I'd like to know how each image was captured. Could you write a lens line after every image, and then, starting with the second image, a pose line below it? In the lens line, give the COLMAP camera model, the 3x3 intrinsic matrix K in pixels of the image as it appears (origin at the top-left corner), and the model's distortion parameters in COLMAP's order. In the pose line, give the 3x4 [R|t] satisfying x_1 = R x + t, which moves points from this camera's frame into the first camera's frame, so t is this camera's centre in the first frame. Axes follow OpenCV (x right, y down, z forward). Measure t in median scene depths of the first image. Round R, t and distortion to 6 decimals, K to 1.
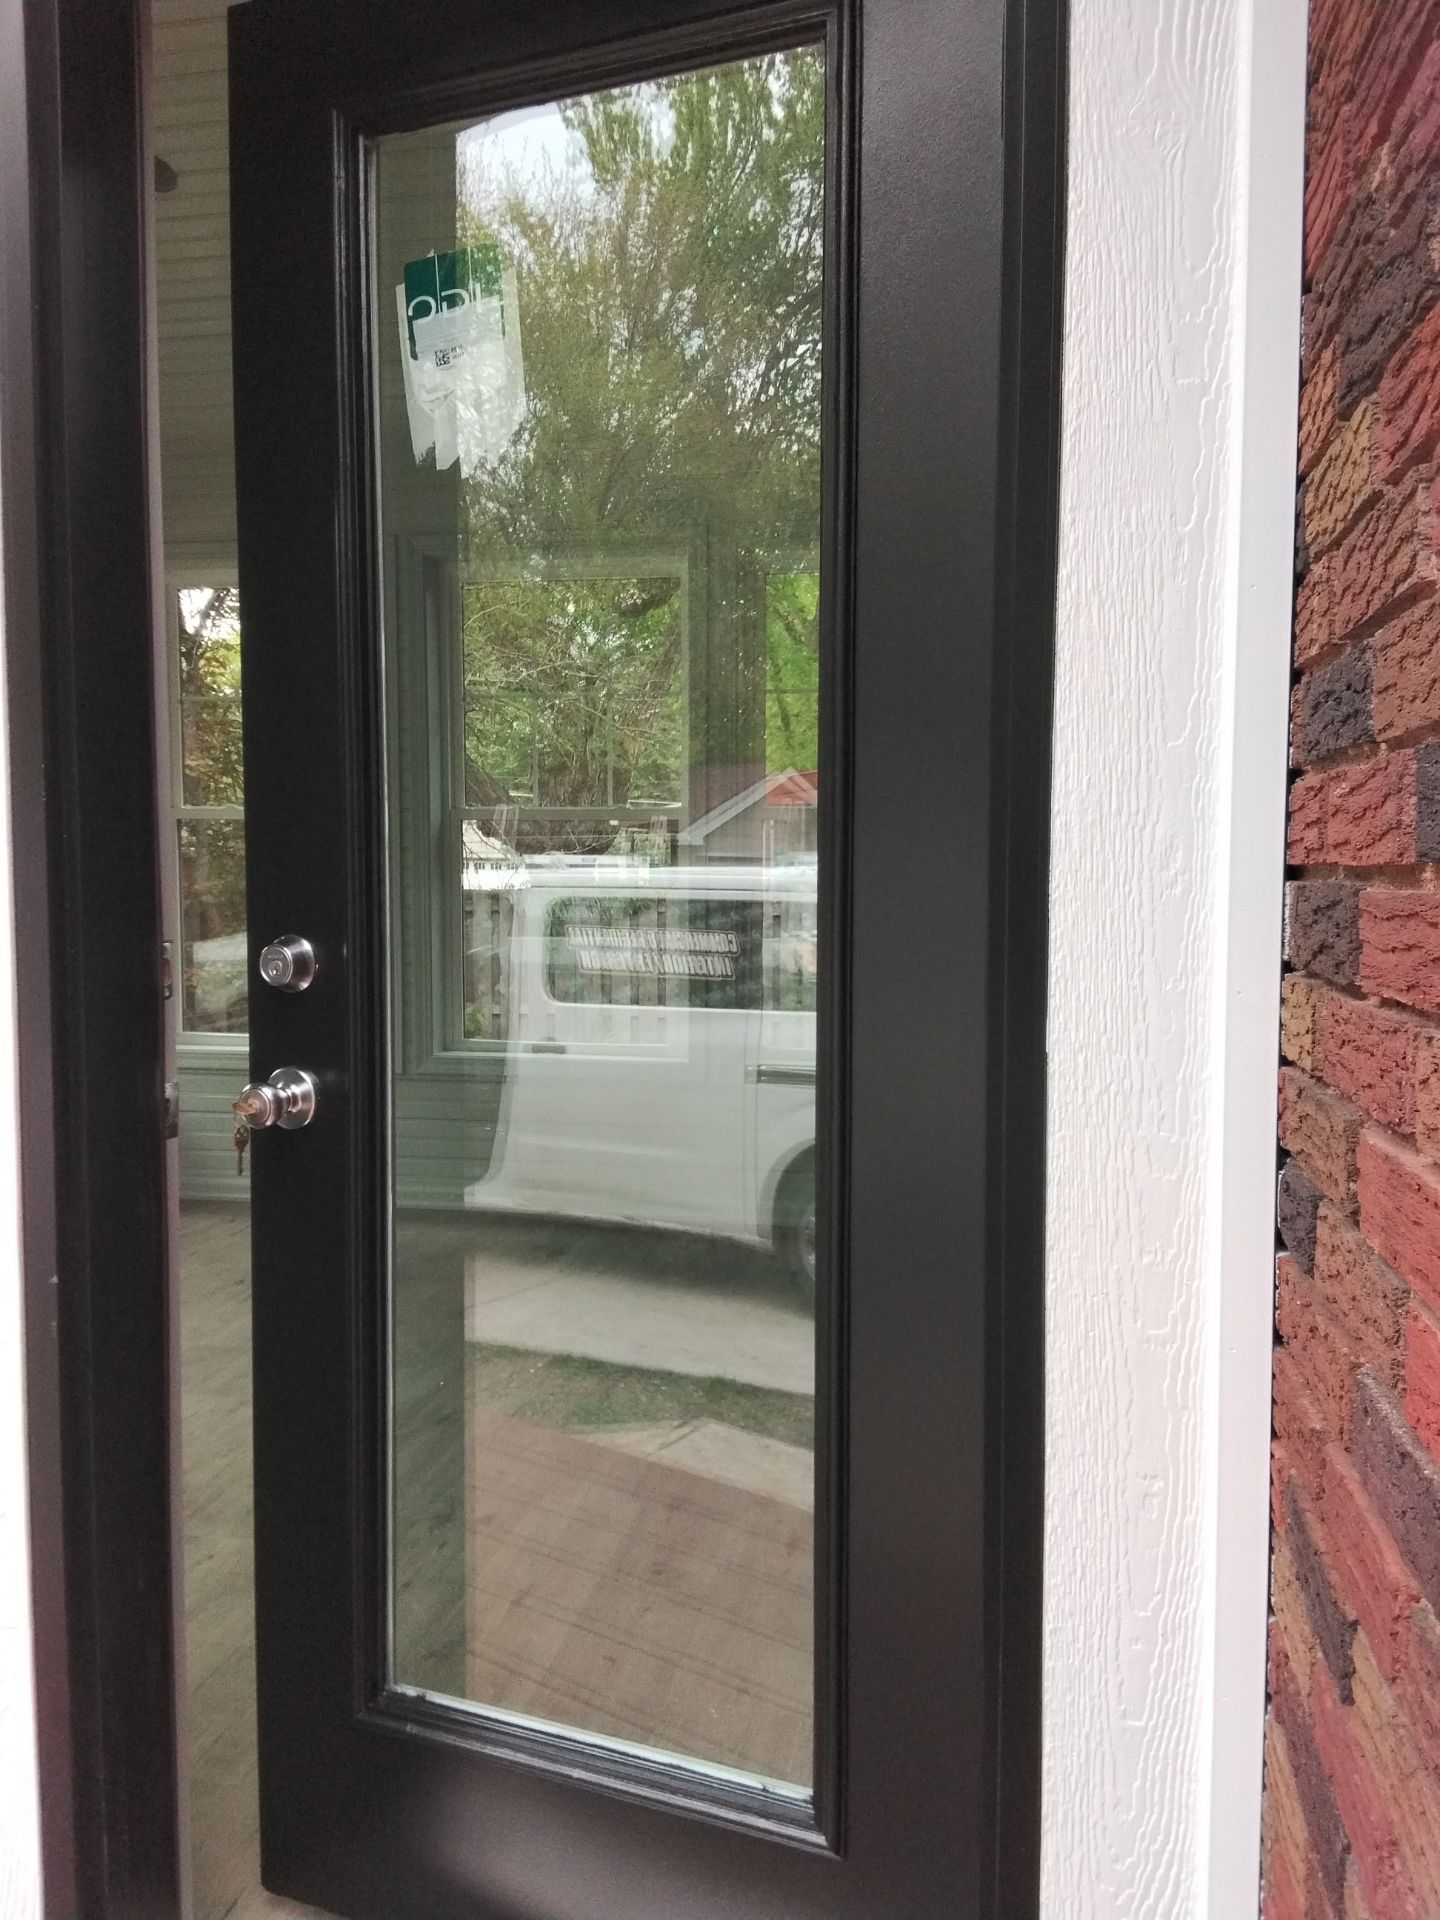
lens RADIAL K [[1492.7, 0, 721.6], [0, 1492.7, 955.4], [0, 0, 1]] dist [0.109103, -0.150953]
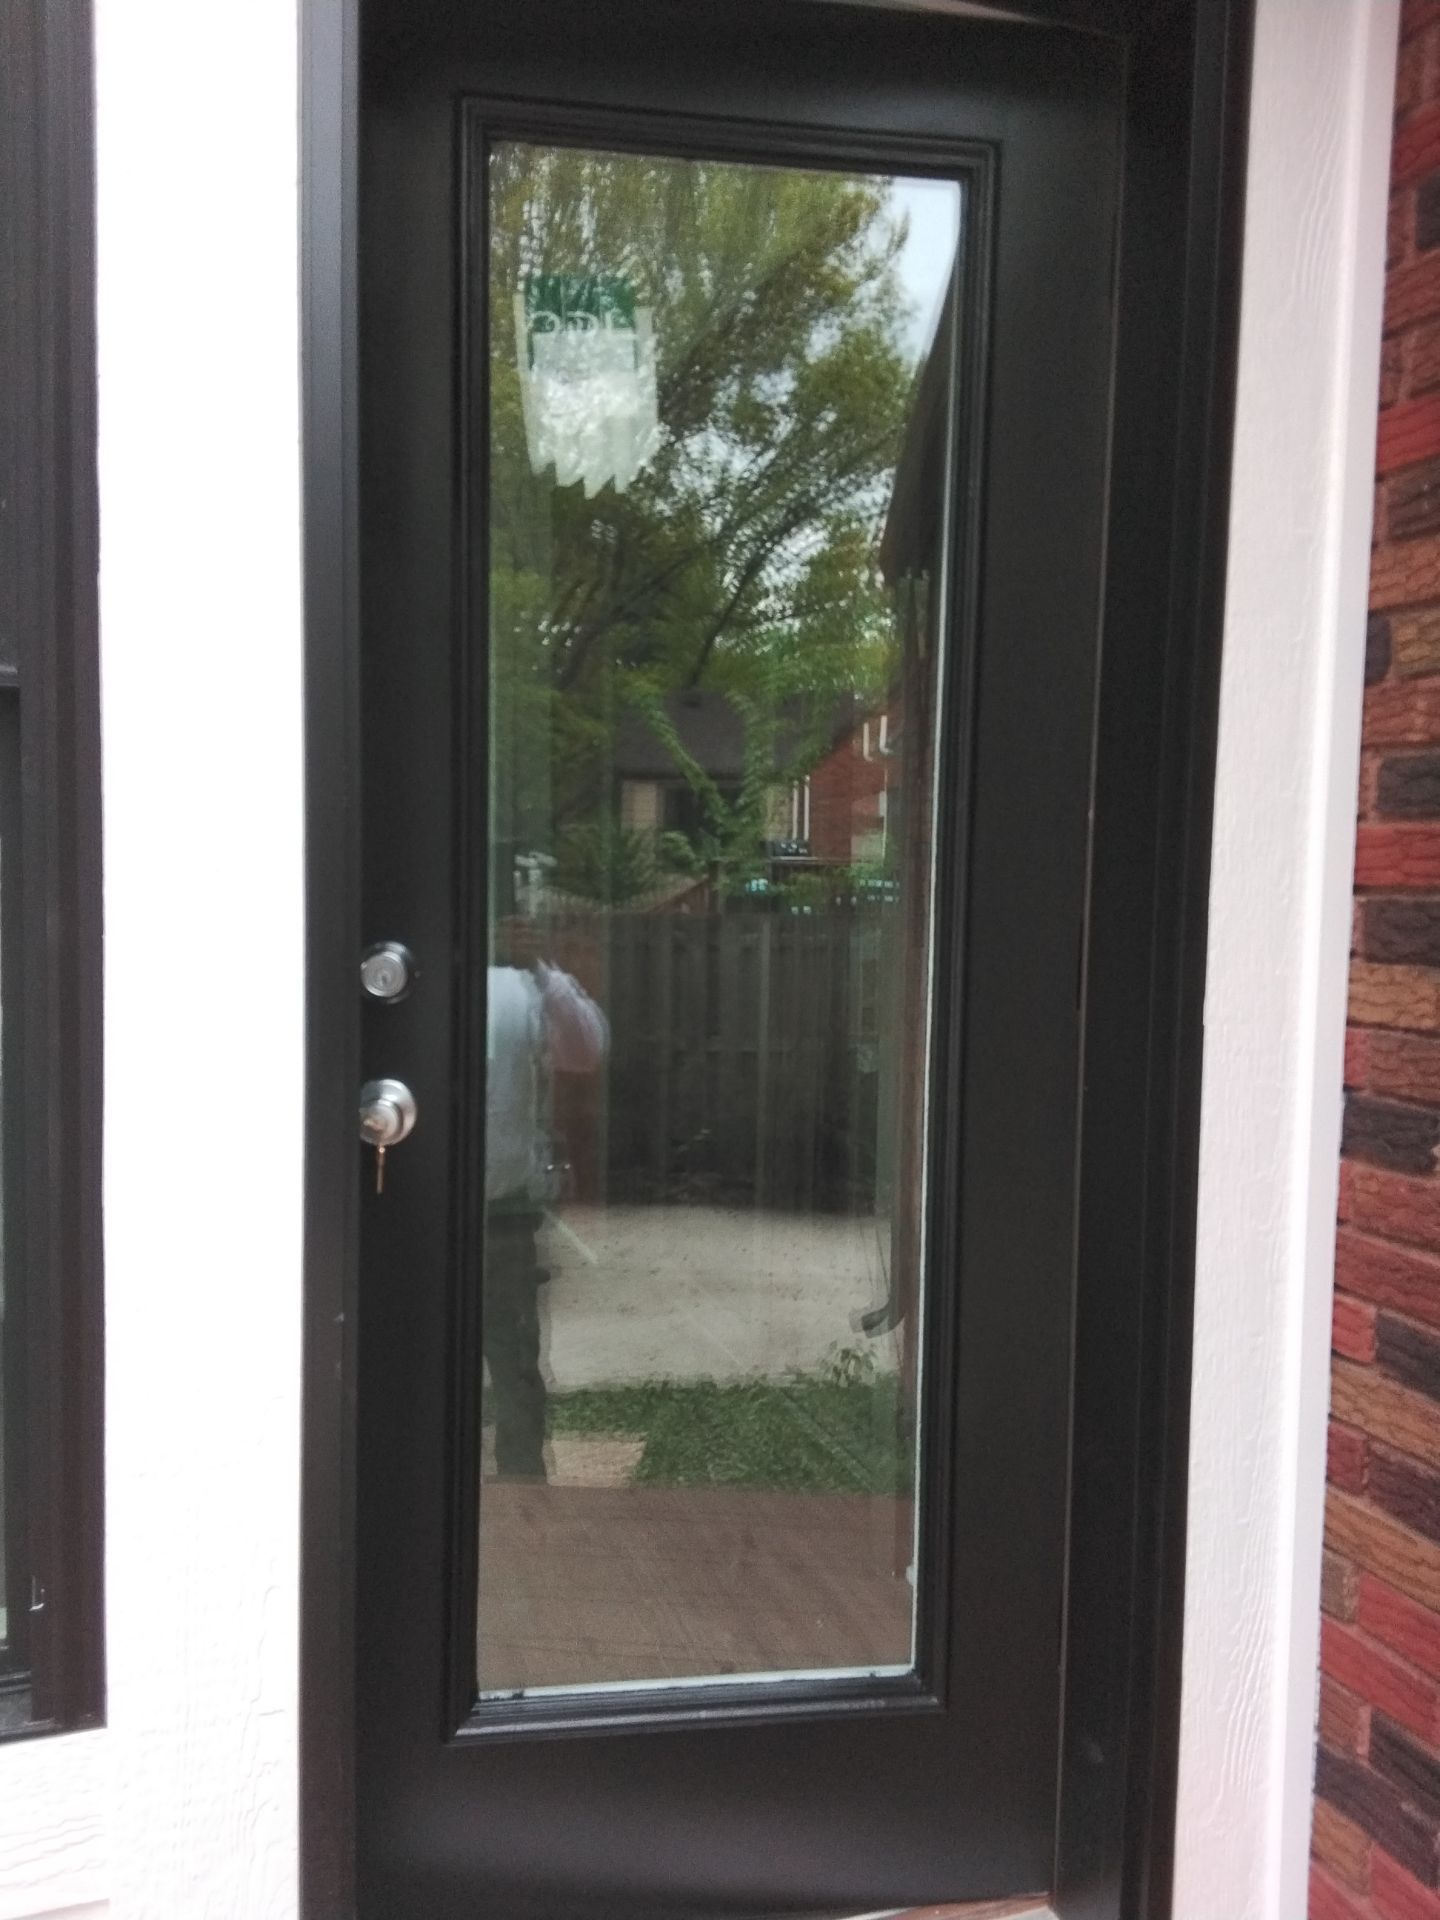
lens RADIAL K [[1492.7, 0, 721.6], [0, 1492.7, 955.4], [0, 0, 1]] dist [0.109103, -0.150953]
pose [[0.853121, -0.021530, 0.521269, -0.639412], [0.017042, 0.999765, 0.013403, -0.016286], [-0.521435, -0.002551, 0.853287, 0.074477]]
